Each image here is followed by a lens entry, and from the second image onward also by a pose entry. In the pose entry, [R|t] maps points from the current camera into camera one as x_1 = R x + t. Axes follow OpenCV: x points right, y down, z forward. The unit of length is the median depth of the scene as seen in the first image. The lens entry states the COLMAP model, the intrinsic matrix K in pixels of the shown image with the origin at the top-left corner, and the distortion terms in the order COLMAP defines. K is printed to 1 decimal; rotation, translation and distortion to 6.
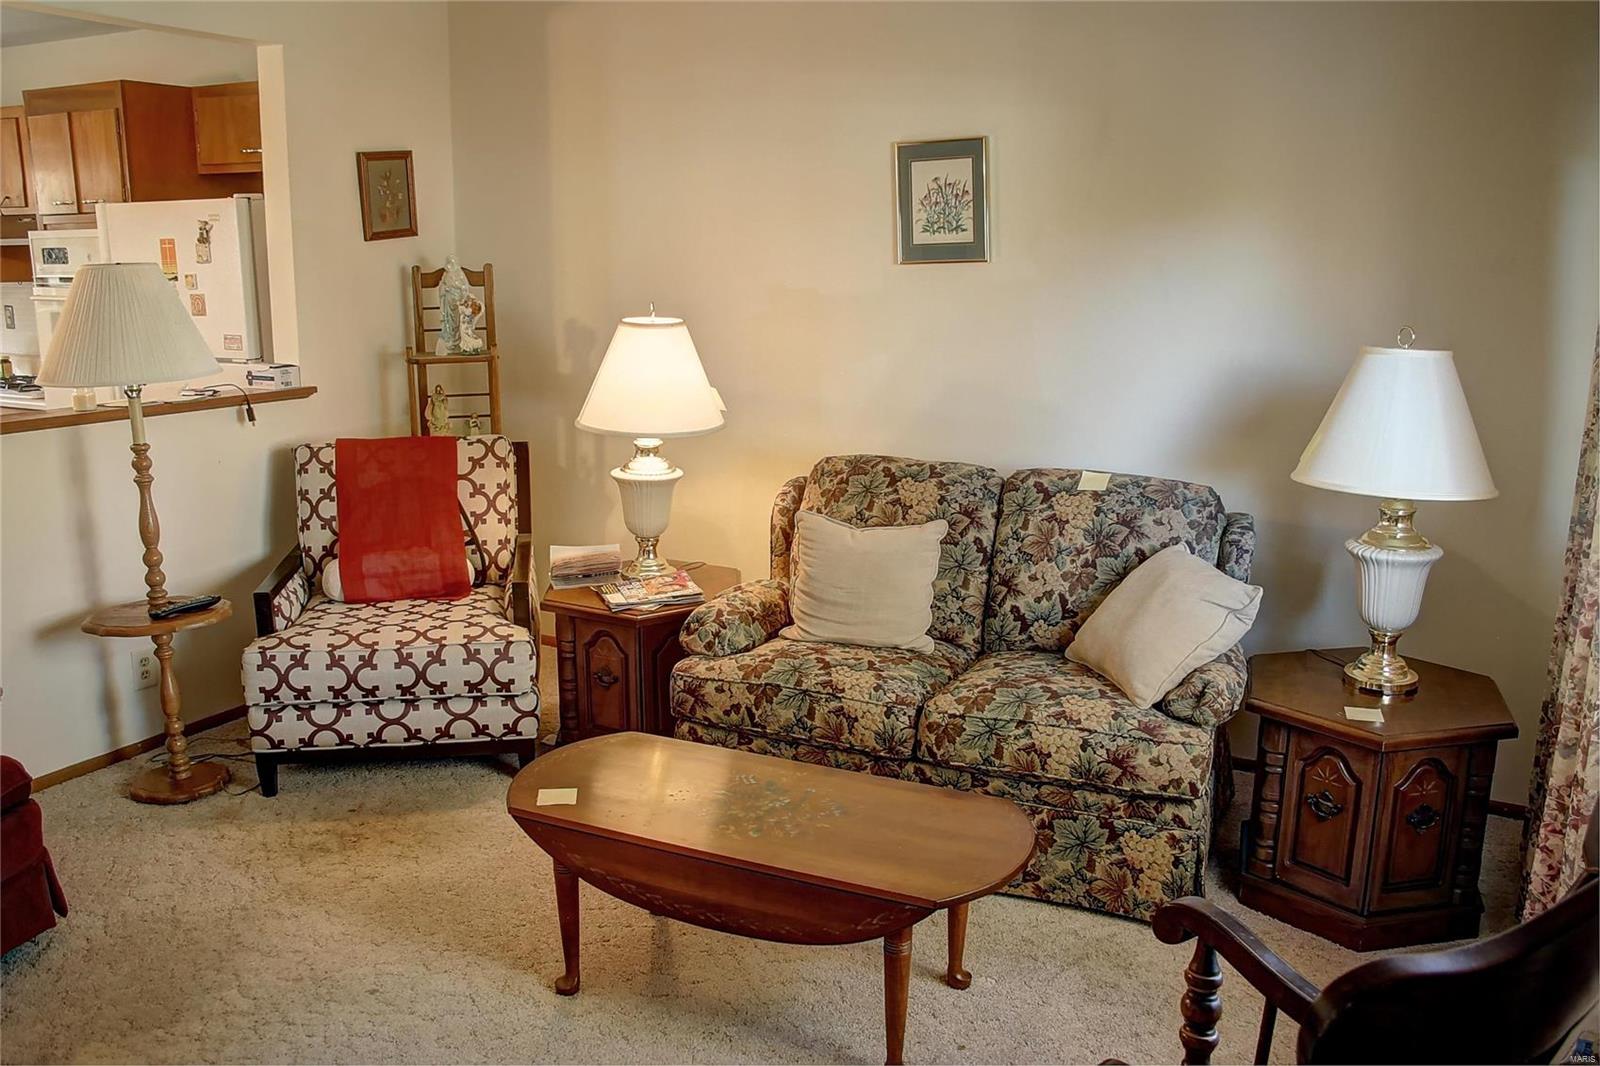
lens RADIAL K [[1309.1, 0, 803.9], [0, 1309.1, 535.3], [0, 0, 1]] dist [-0.162565, 0.156130]
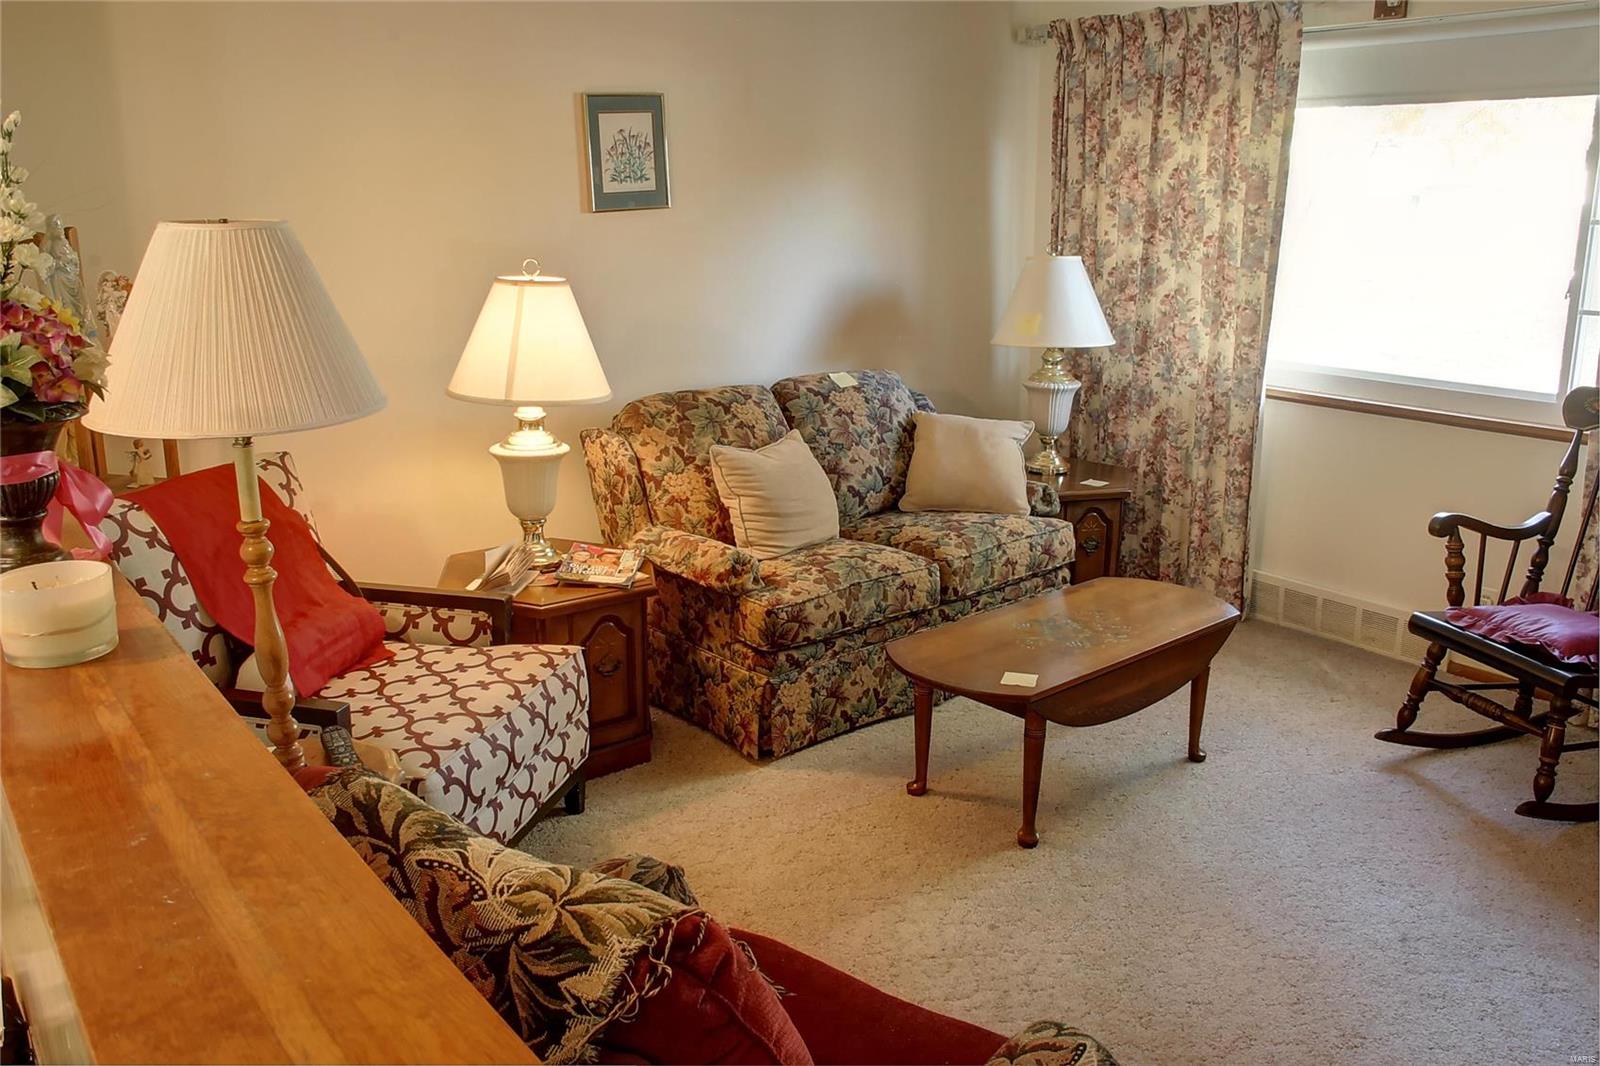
lens RADIAL K [[1309.1, 0, 803.9], [0, 1309.1, 535.3], [0, 0, 1]] dist [-0.162565, 0.156130]
pose [[0.407073, -0.234355, 0.882819, -0.887123], [0.197151, 0.966285, 0.165604, -0.105646], [-0.891865, 0.106635, 0.439552, 0.460392]]
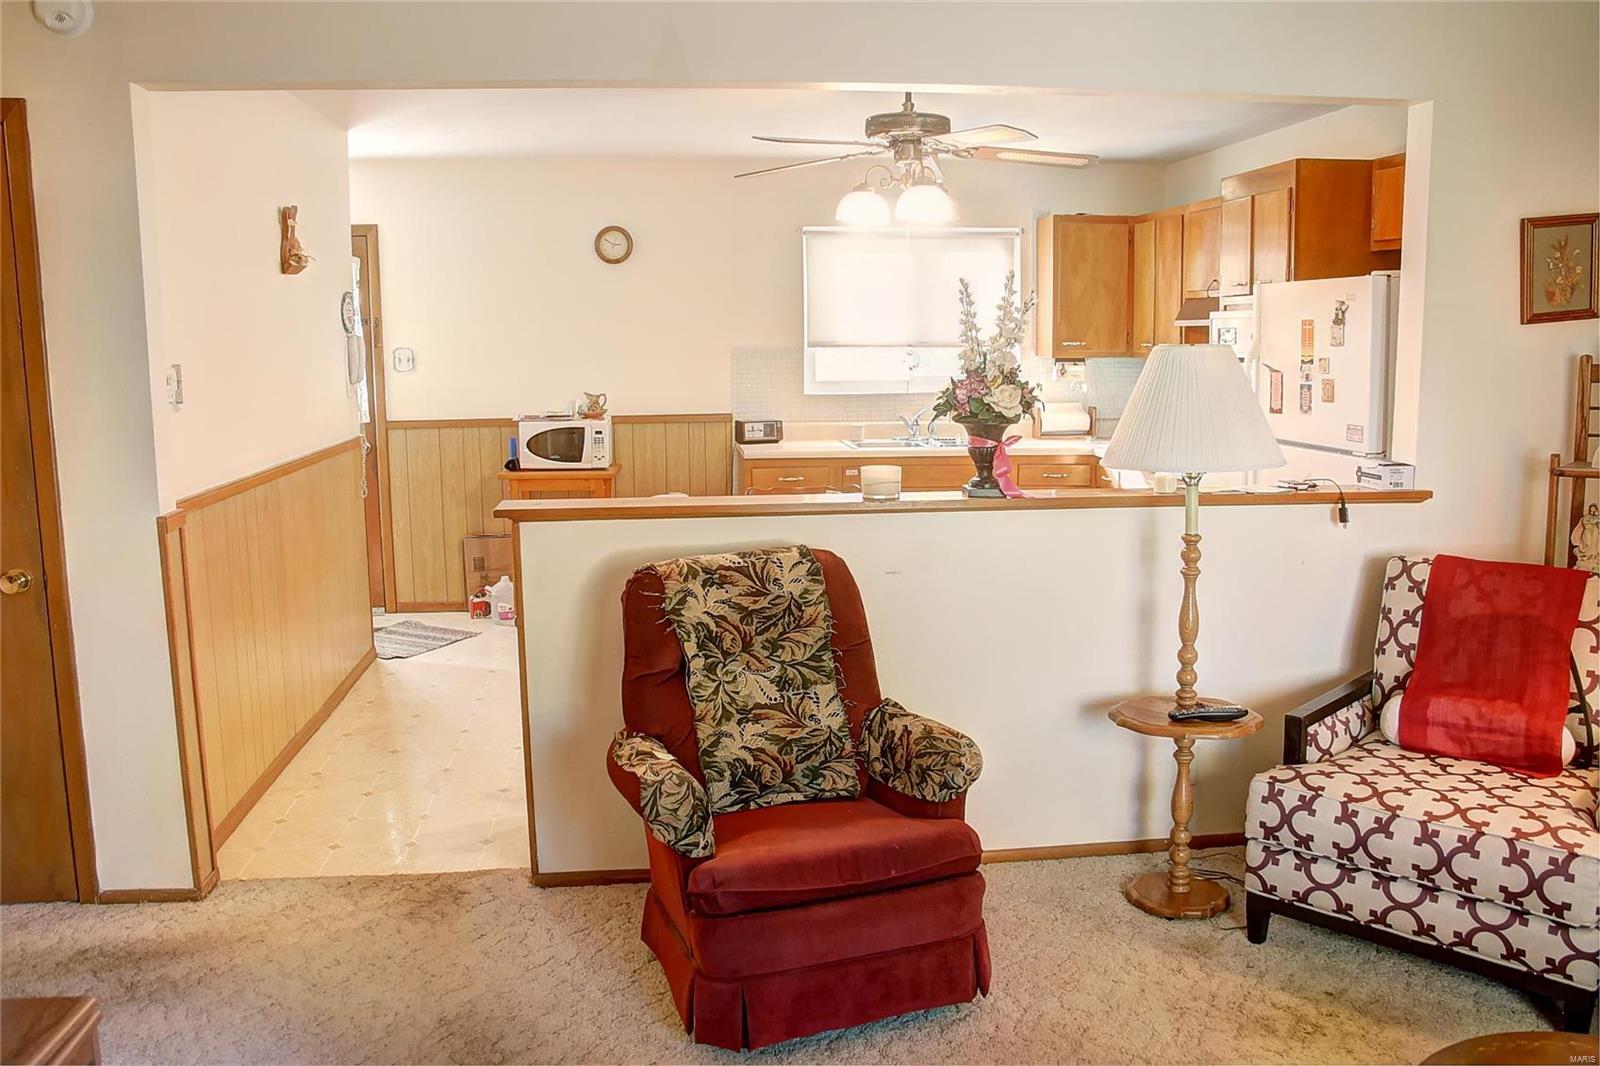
lens RADIAL K [[1309.1, 0, 803.9], [0, 1309.1, 535.3], [0, 0, 1]] dist [-0.162565, 0.156130]
pose [[0.578749, 0.114498, -0.807428, 0.079260], [-0.164663, 0.986109, 0.021809, -0.041320], [0.798709, 0.120331, 0.589563, 0.185606]]
